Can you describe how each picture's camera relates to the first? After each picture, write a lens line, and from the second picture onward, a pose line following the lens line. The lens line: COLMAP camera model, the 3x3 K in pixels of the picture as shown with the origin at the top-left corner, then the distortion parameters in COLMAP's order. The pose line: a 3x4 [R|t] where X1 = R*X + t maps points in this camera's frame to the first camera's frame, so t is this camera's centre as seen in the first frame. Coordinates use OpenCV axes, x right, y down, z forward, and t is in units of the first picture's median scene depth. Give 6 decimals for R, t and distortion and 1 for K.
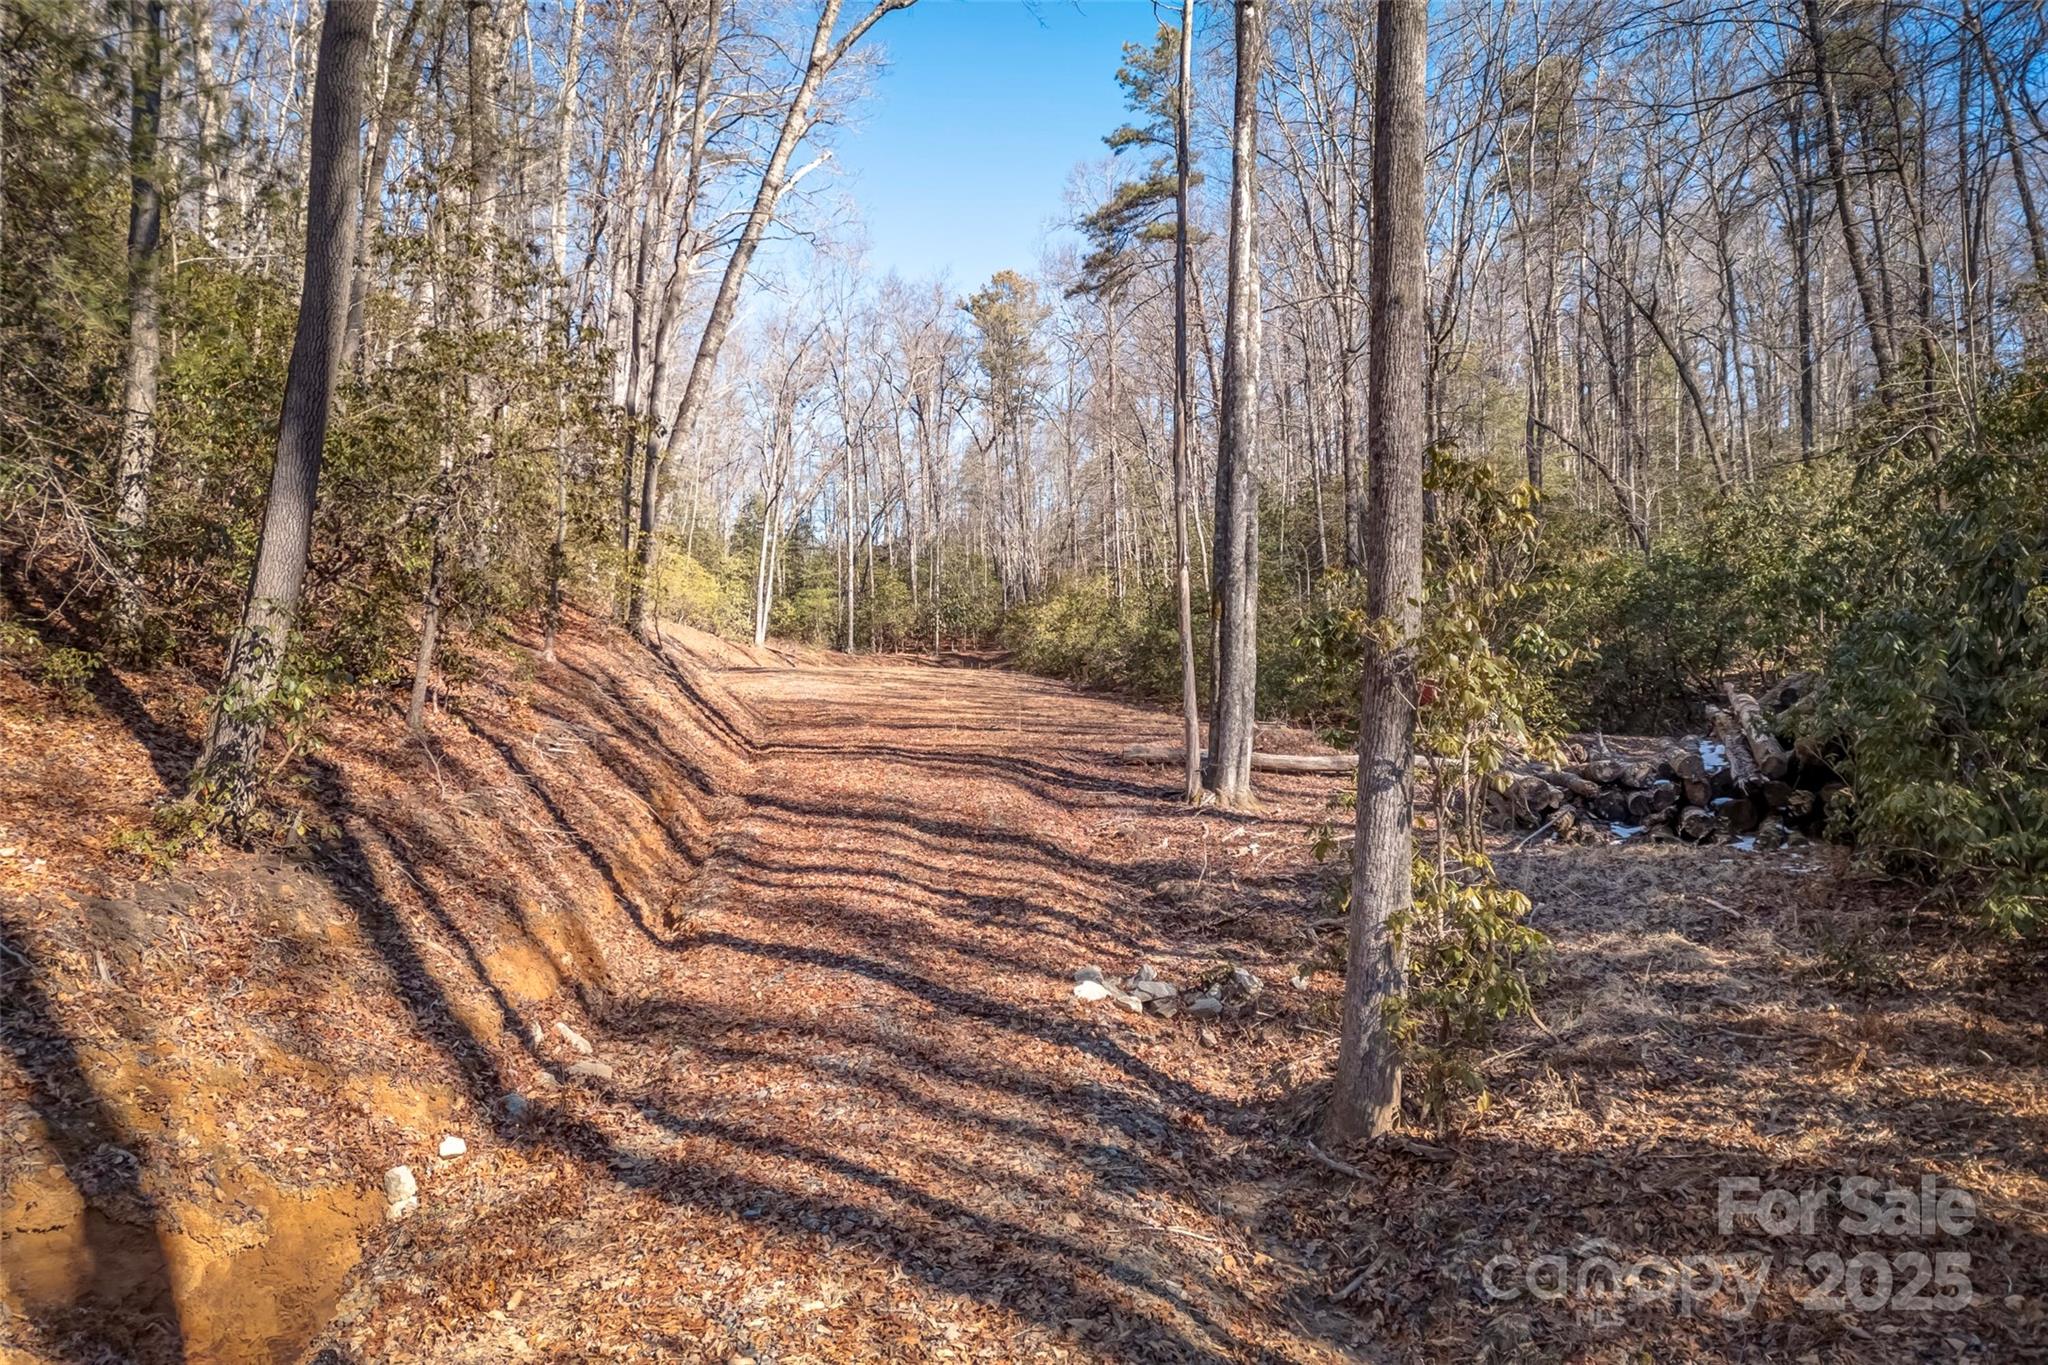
lens RADIAL K [[1380.8, 0, 1028.9], [0, 1380.8, 712.3], [0, 0, 1]] dist [0.003107, -0.003338]
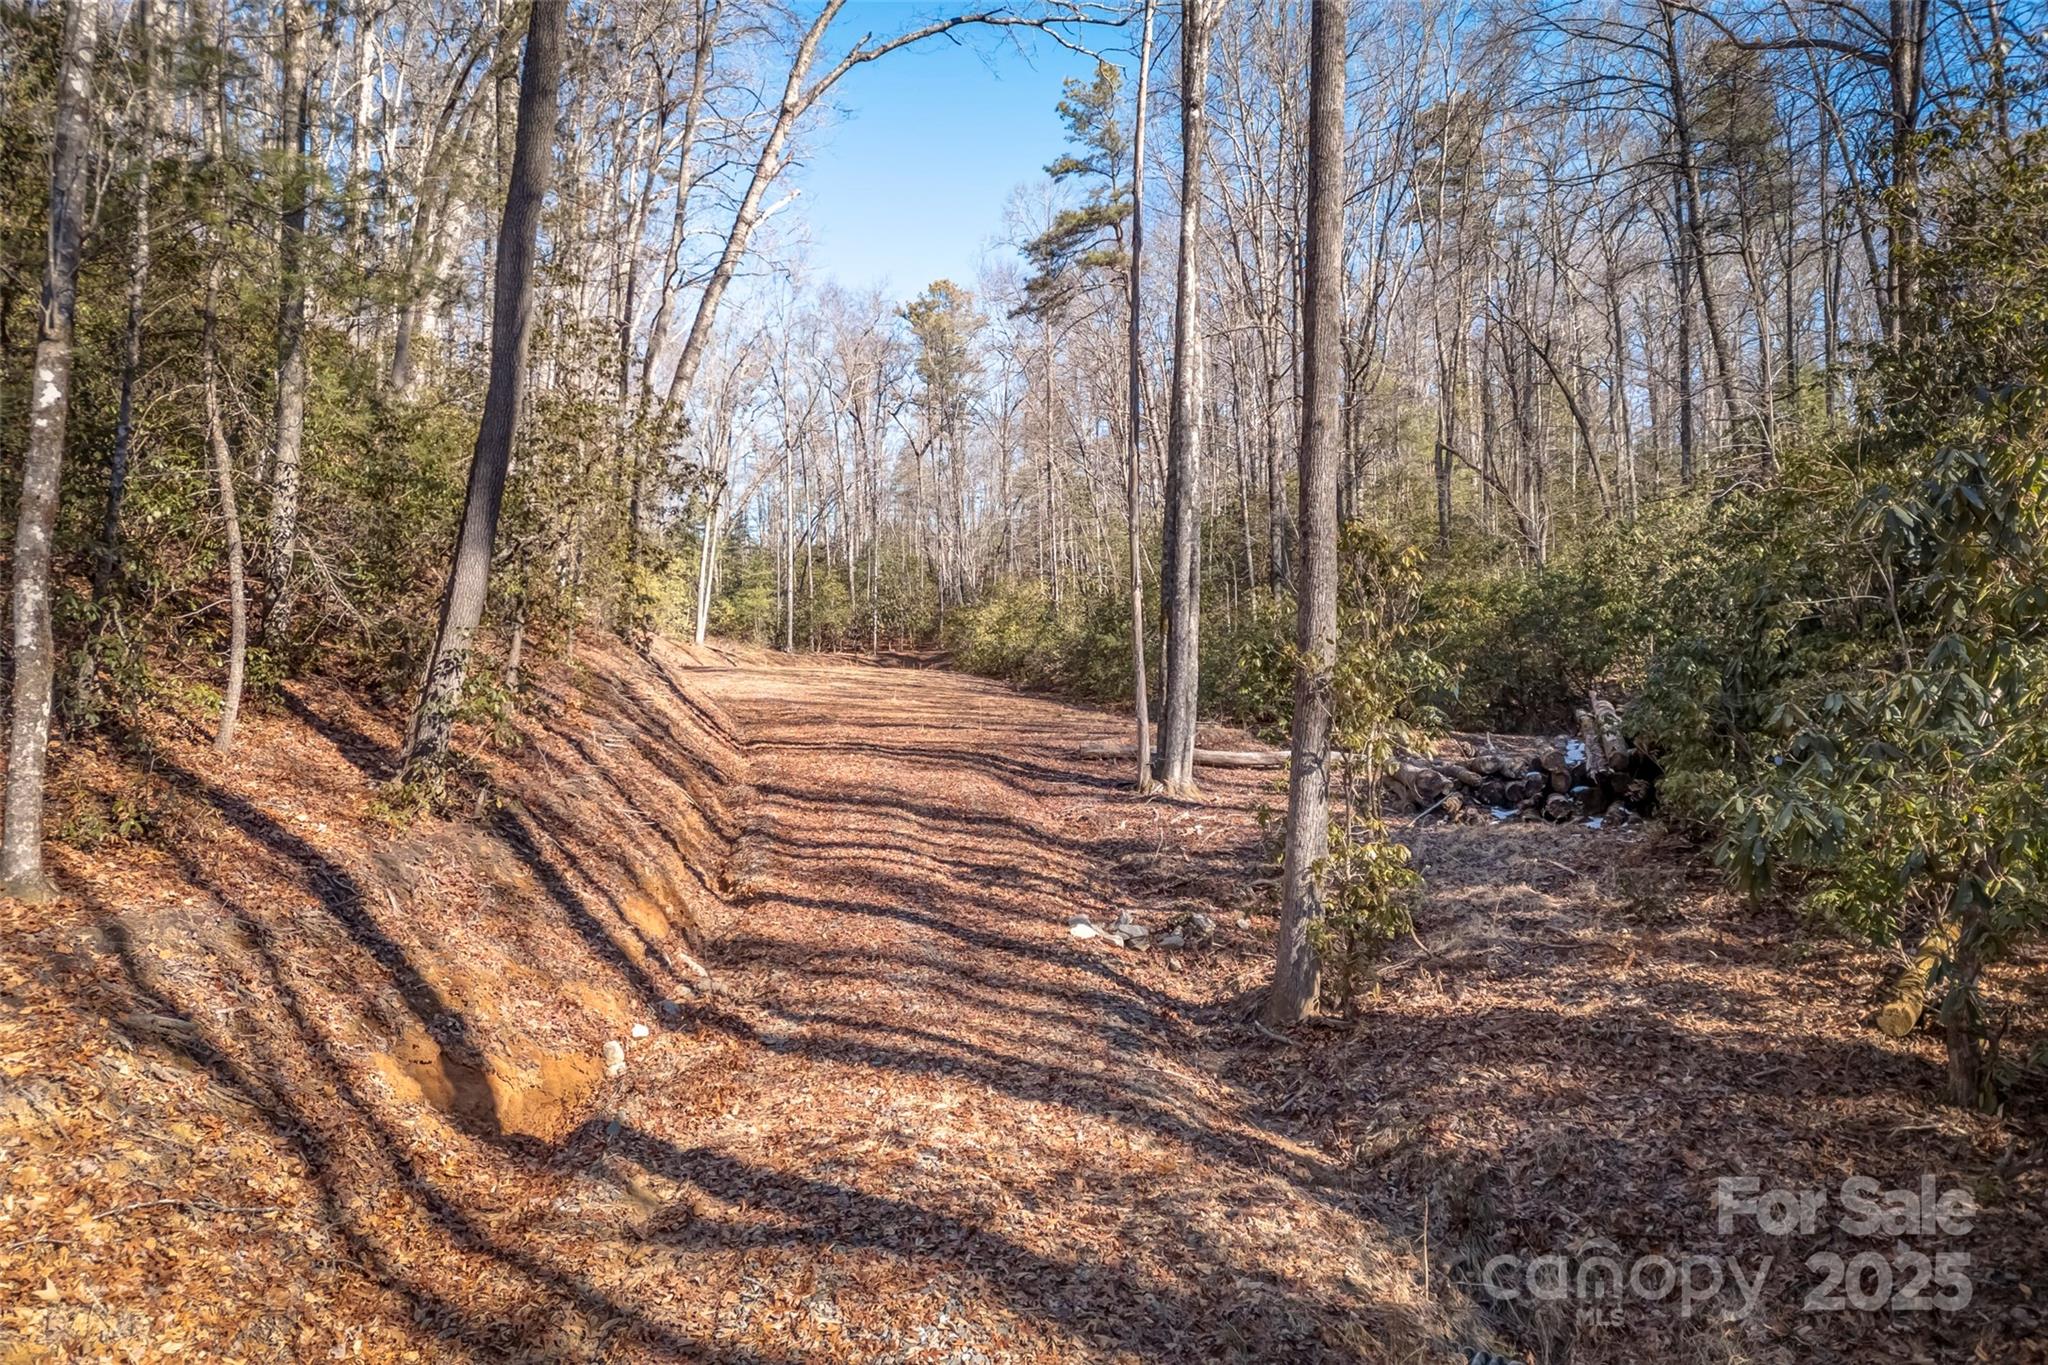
lens RADIAL K [[1380.8, 0, 1028.9], [0, 1380.8, 712.3], [0, 0, 1]] dist [0.003107, -0.003338]
pose [[0.998480, 0.003922, 0.054982, -0.052078], [-0.004014, 0.999991, 0.001553, -0.003377], [-0.054975, -0.001772, 0.998486, -0.192388]]
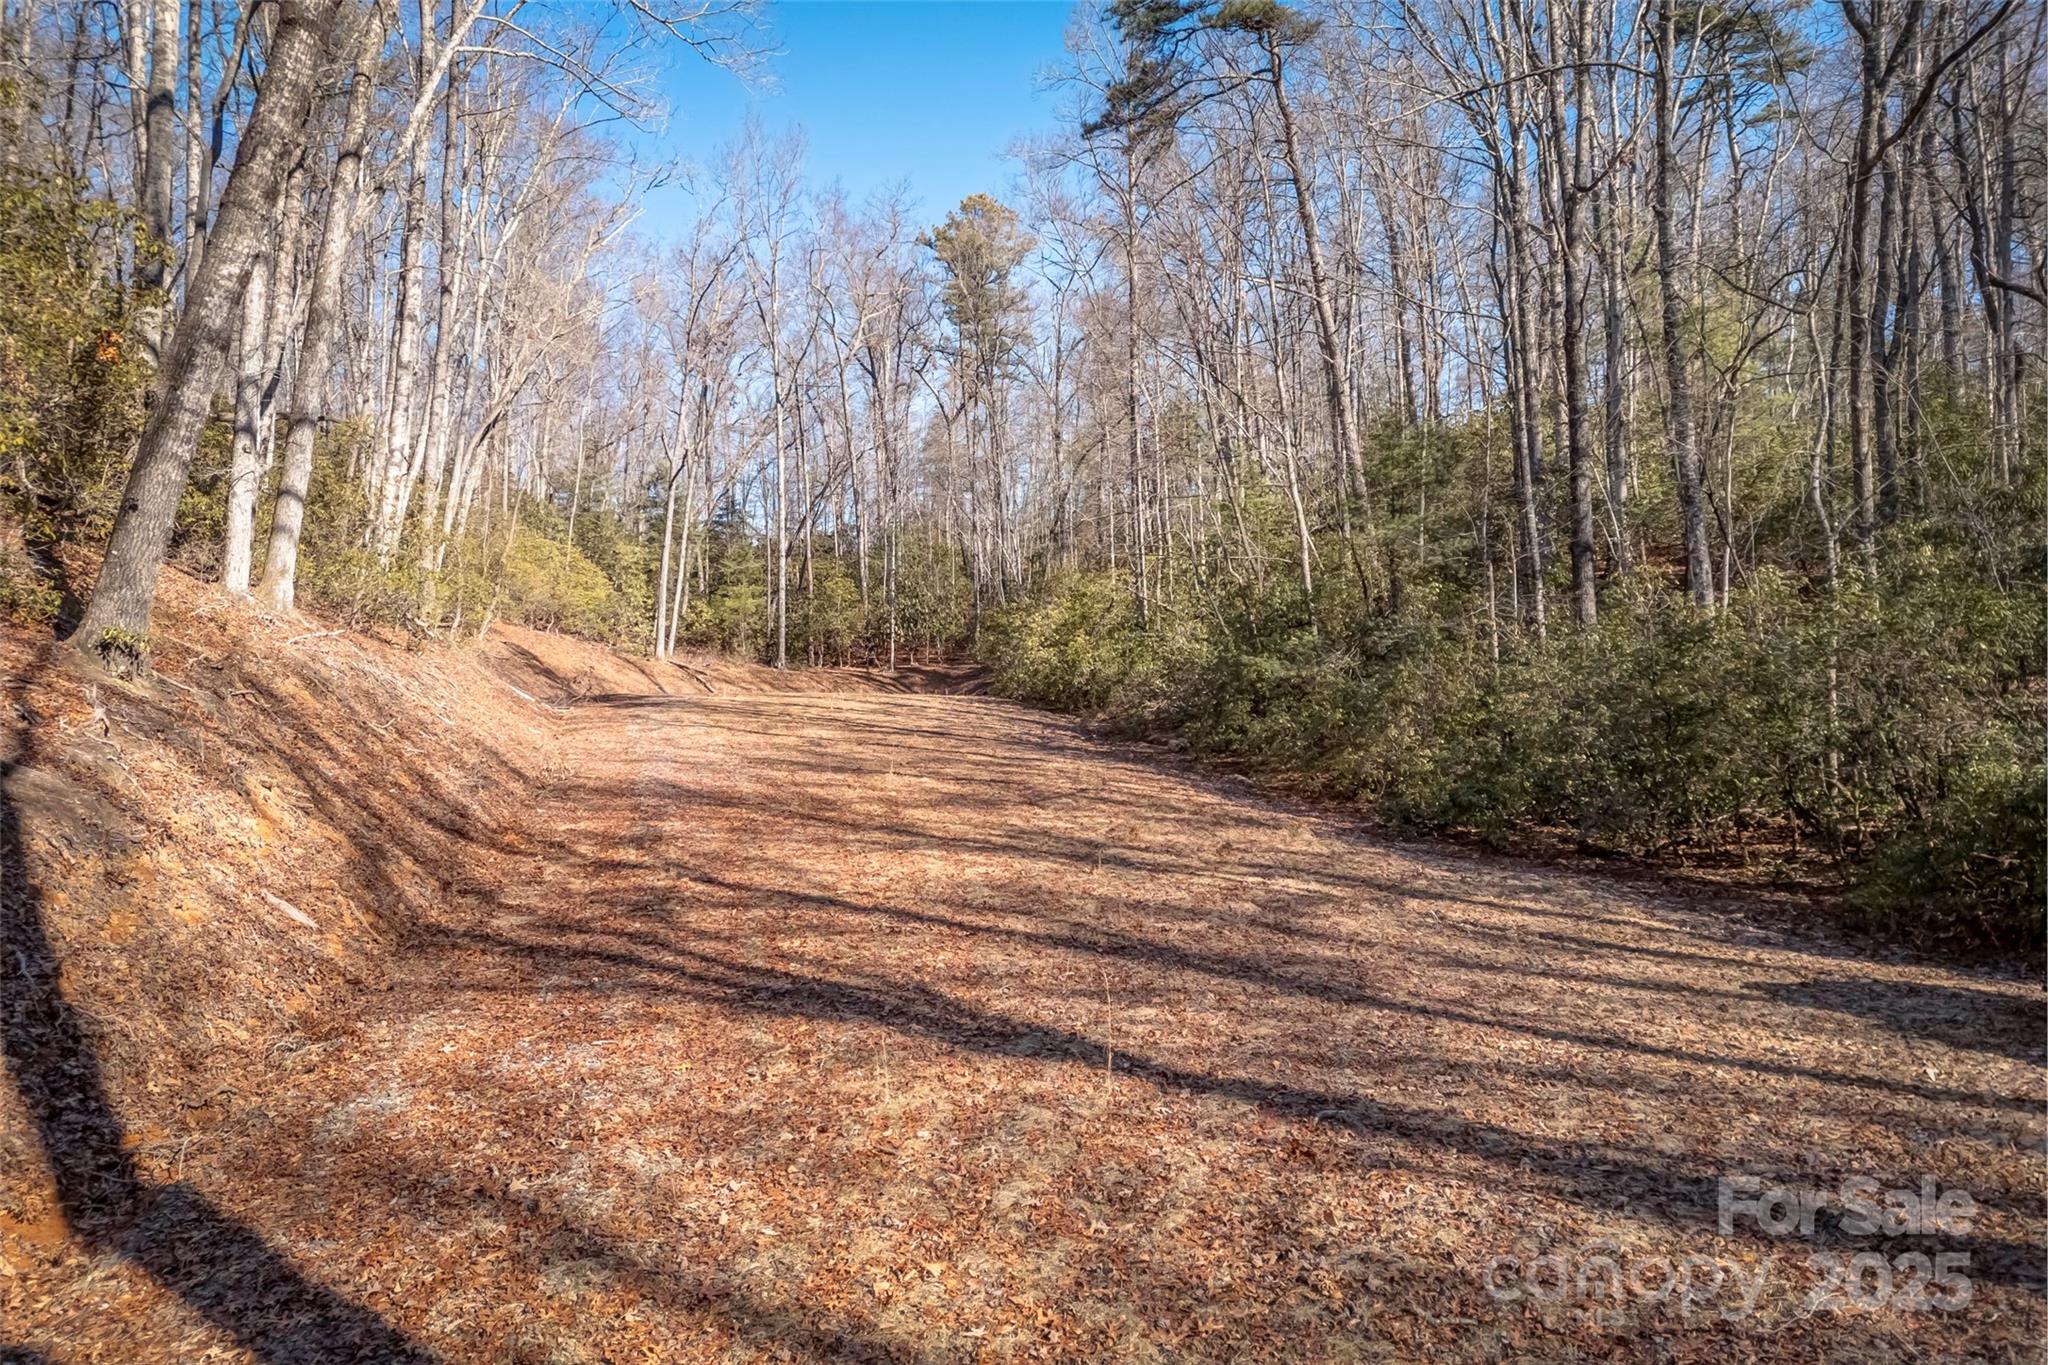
lens RADIAL K [[1380.8, 0, 1028.9], [0, 1380.8, 712.3], [0, 0, 1]] dist [0.003107, -0.003338]
pose [[0.999635, 0.000613, 0.027001, -0.056657], [-0.000665, 0.999998, 0.001931, -0.115179], [-0.027000, -0.001948, 0.999634, 1.250363]]
